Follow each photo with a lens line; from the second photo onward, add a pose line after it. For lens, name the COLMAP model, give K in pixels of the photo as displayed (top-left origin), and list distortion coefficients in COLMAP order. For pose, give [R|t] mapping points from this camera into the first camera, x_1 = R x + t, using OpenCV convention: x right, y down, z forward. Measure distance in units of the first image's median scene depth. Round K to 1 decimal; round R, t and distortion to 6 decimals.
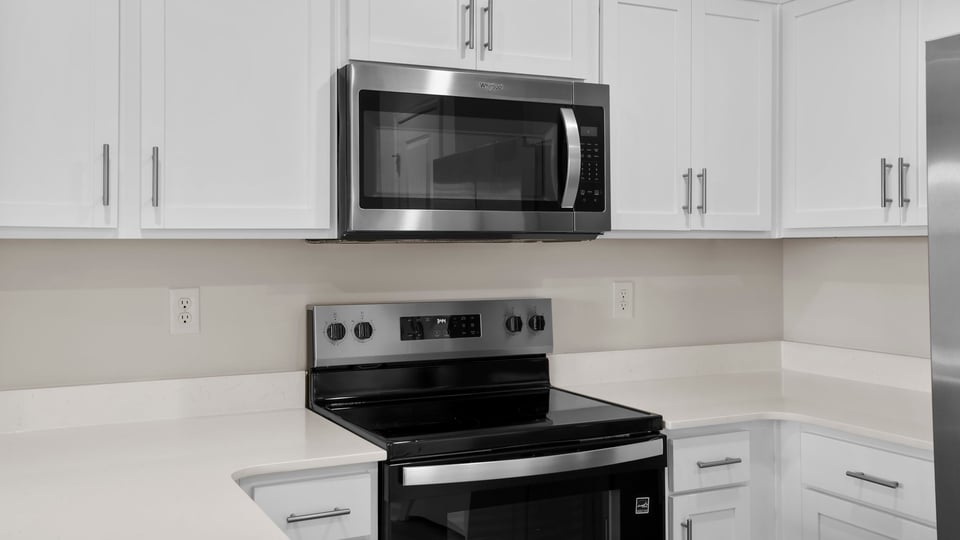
lens RADIAL K [[935.9, 0, 480.7], [0, 935.9, 232.3], [0, 0, 1]] dist [0.066729, 0.000000]
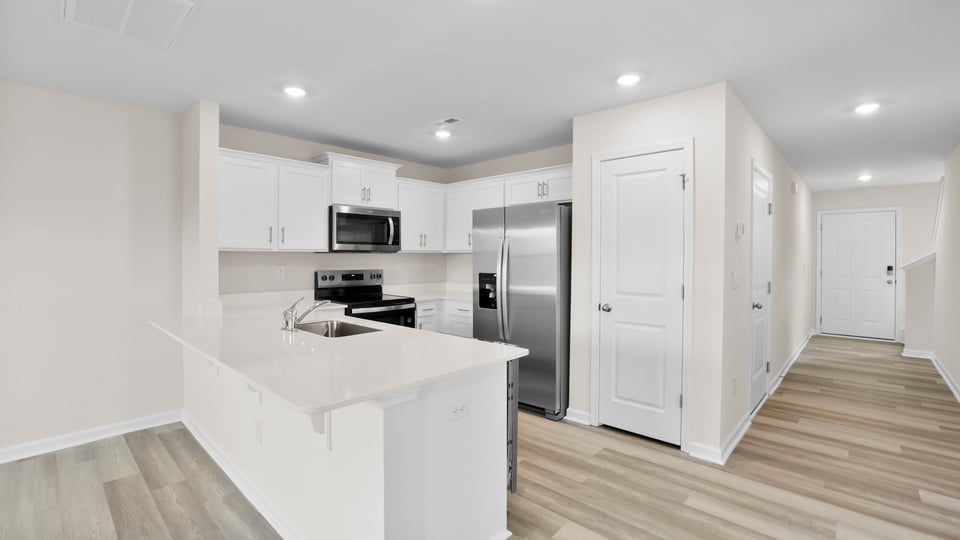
lens RADIAL K [[419.4, 0, 468.3], [0, 419.4, 264.8], [0, 0, 1]] dist [-0.031716, 0.004444]
pose [[0.943325, -0.001472, 0.331868, -0.165679], [-0.009489, 0.999462, 0.031405, 0.000372], [-0.331735, -0.032774, 0.942803, -0.679524]]
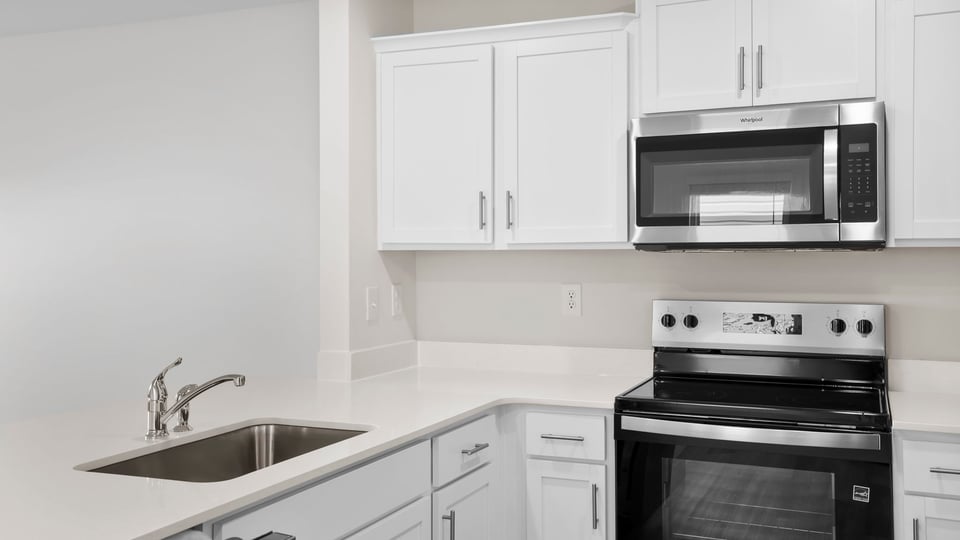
lens RADIAL K [[935.9, 0, 479.6], [0, 935.9, 246.3], [0, 0, 1]] dist [0.066729, 0.000000]
pose [[0.650176, -0.008559, -0.759736, 0.666787], [0.010178, 0.999945, -0.002555, 0.003844], [0.759716, -0.006071, 0.650227, -0.038286]]
